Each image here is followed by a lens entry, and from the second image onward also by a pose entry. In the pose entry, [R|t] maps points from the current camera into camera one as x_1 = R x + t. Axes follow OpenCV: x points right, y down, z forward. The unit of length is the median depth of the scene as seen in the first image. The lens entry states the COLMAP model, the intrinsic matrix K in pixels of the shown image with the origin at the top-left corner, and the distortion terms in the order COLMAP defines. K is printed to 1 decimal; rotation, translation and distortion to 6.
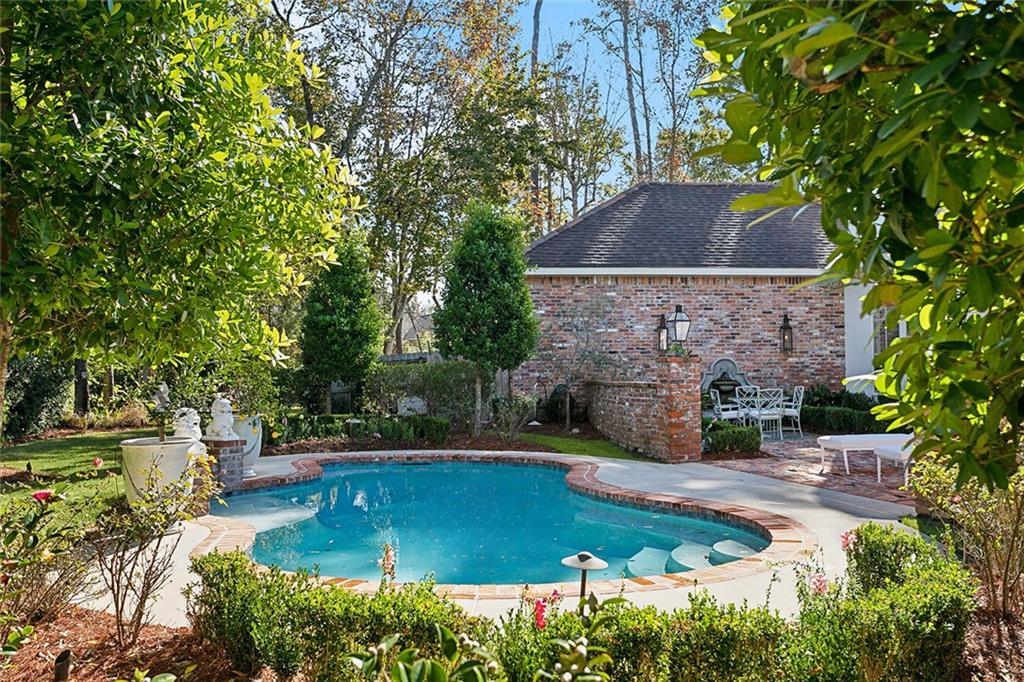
lens RADIAL K [[946.7, 0, 512.0], [0, 946.7, 341.0], [0, 0, 1]] dist [-0.011088, -0.006672]
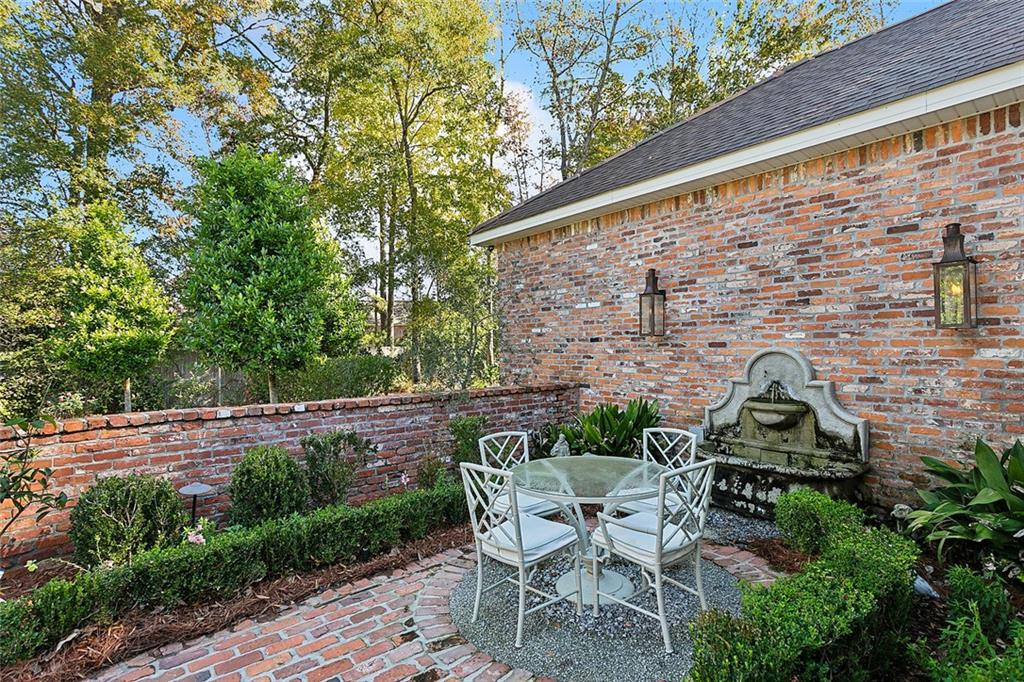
lens RADIAL K [[501.3, 0, 512.0], [0, 501.3, 341.0], [0, 0, 1]] dist [0.000868, 0.000345]
pose [[0.594716, -0.011484, -0.803854, 0.339798], [0.028925, 0.999556, 0.007120, 0.008864], [0.803416, -0.027486, 0.594784, 0.756860]]
